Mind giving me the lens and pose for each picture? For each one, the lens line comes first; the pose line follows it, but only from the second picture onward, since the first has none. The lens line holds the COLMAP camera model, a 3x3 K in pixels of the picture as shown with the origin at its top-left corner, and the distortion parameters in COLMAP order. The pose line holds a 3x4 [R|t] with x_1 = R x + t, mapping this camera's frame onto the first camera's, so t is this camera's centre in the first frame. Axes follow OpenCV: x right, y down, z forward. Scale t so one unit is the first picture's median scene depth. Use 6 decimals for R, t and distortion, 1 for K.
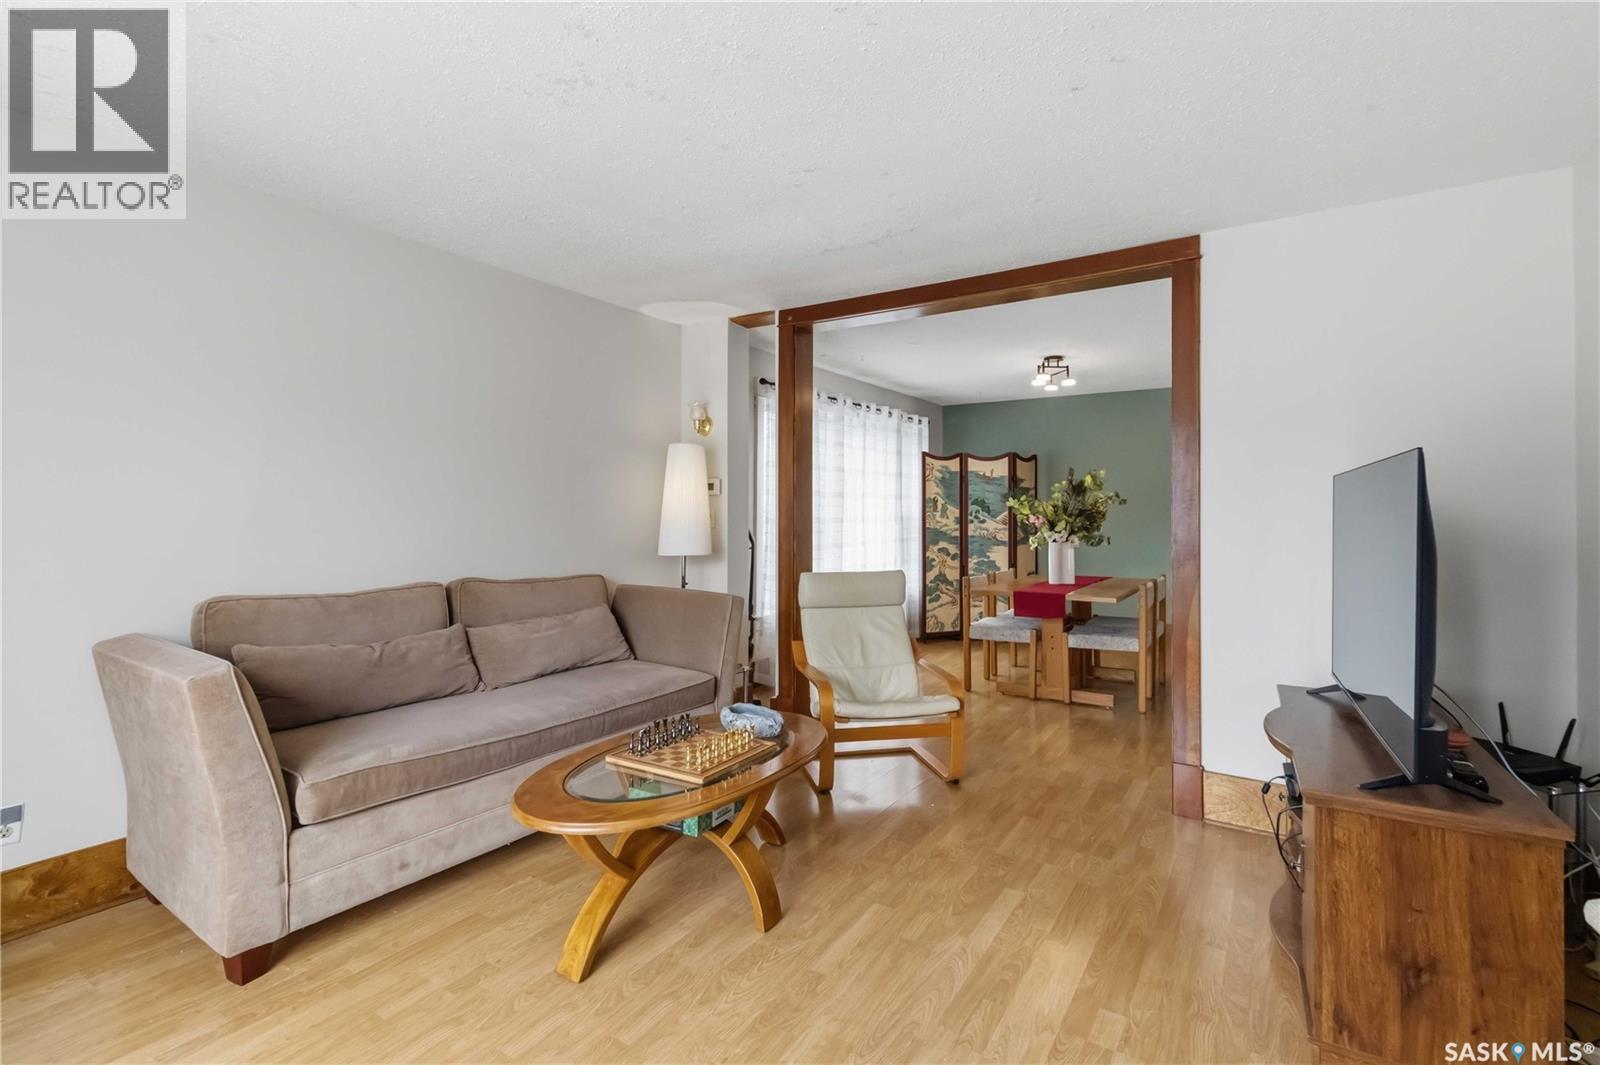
lens RADIAL K [[740.2, 0, 806.7], [0, 740.2, 508.9], [0, 0, 1]] dist [-0.001536, 0.000714]
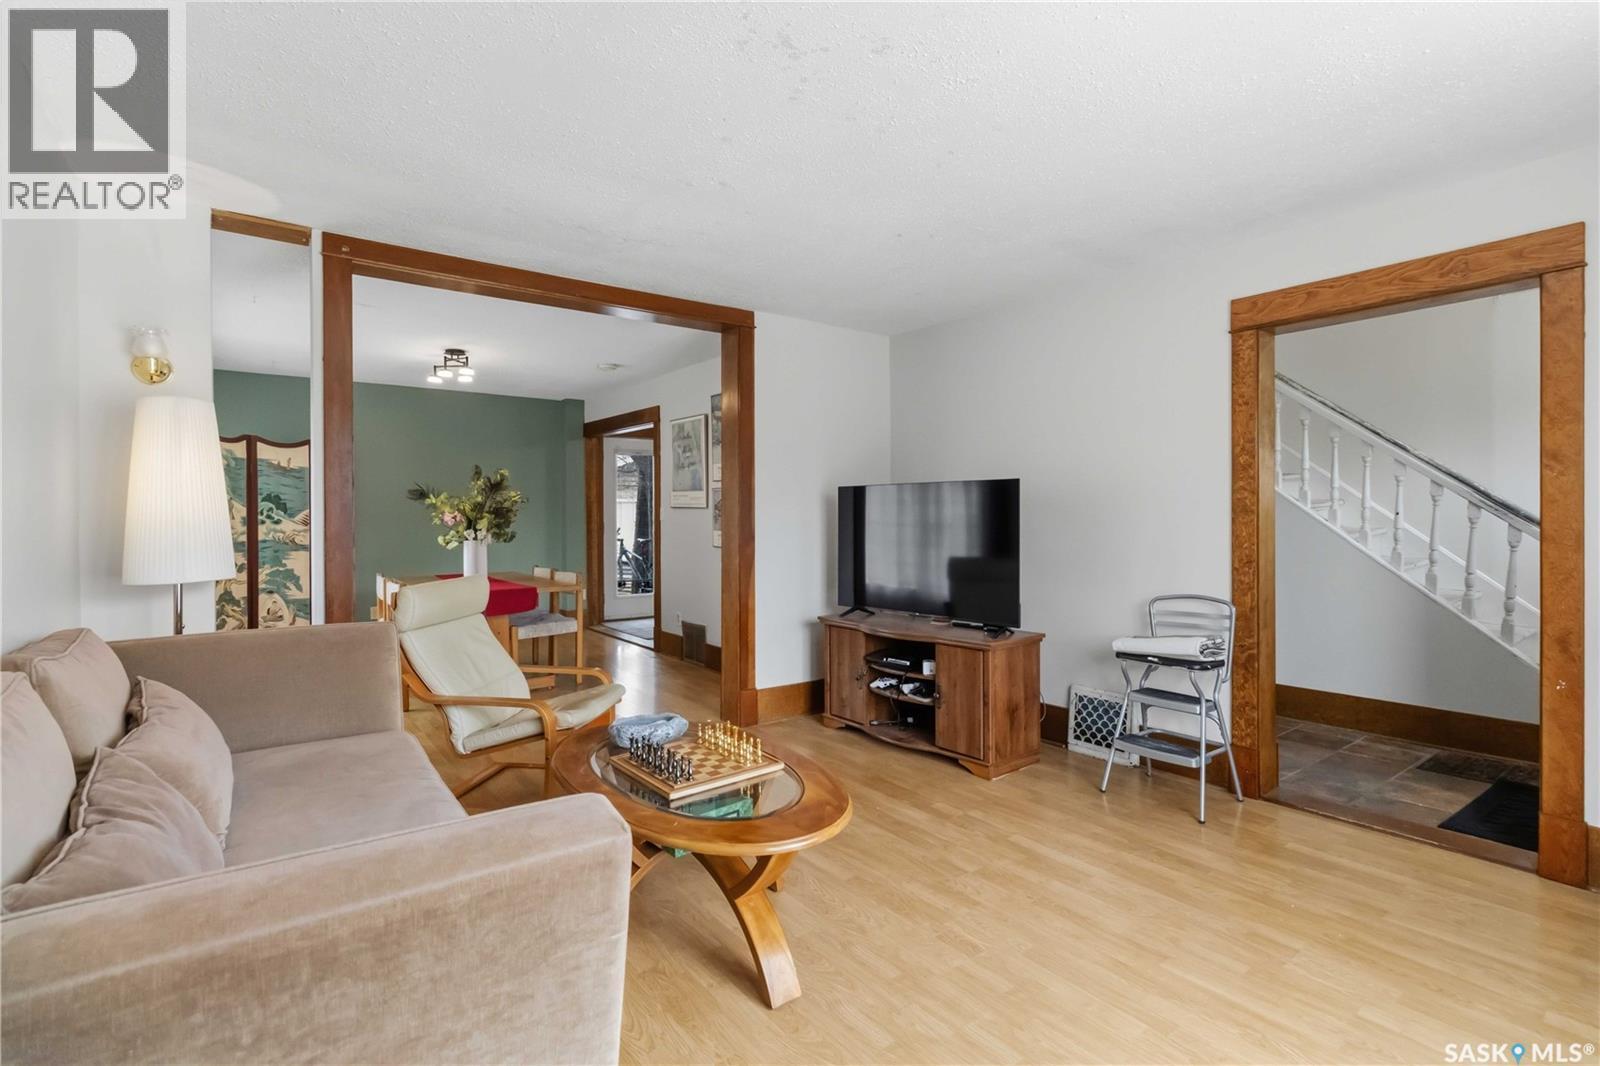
lens RADIAL K [[740.2, 0, 803.8], [0, 740.2, 513.9], [0, 0, 1]] dist [-0.001536, 0.000714]
pose [[0.345210, -0.006098, 0.938506, -0.325454], [-0.001045, 0.999976, 0.006882, 0.001957], [-0.938525, -0.003356, 0.345195, 0.180502]]
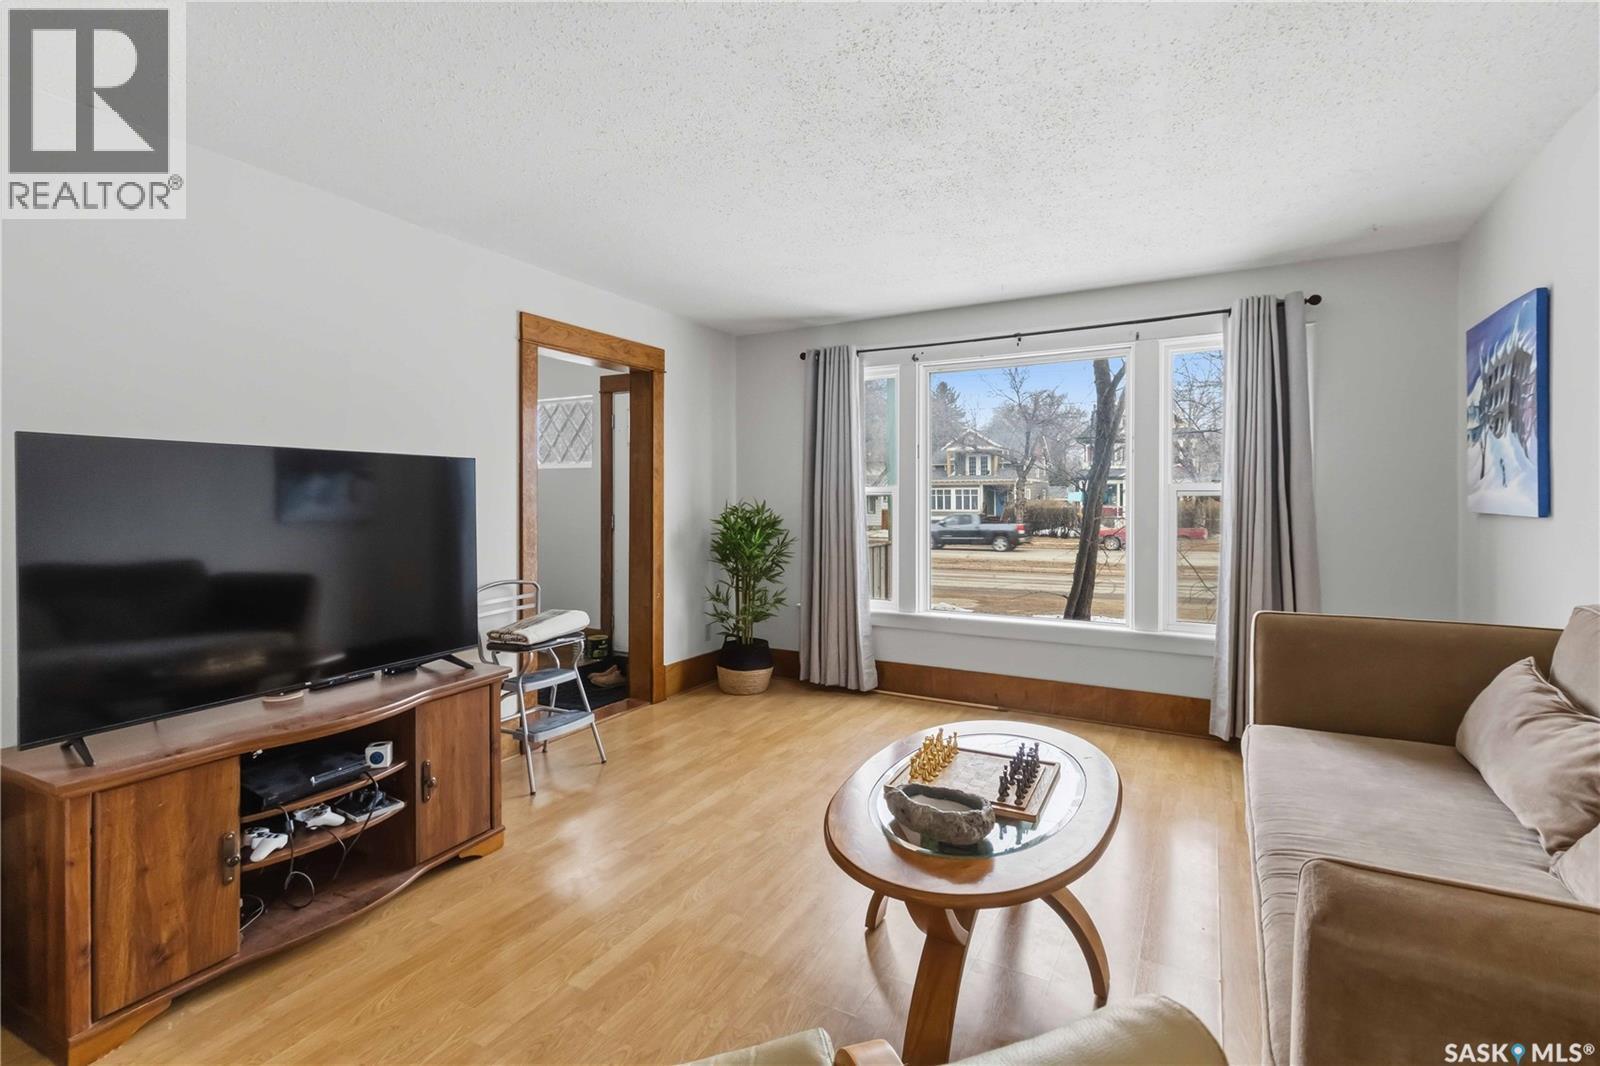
lens RADIAL K [[740.2, 0, 797.7], [0, 740.2, 503.2], [0, 0, 1]] dist [-0.001536, 0.000714]
pose [[-0.997728, -0.005718, -0.067135, 0.036176], [-0.005495, 0.999979, -0.003511, 0.005178], [0.067153, -0.003134, -0.997738, 0.606864]]
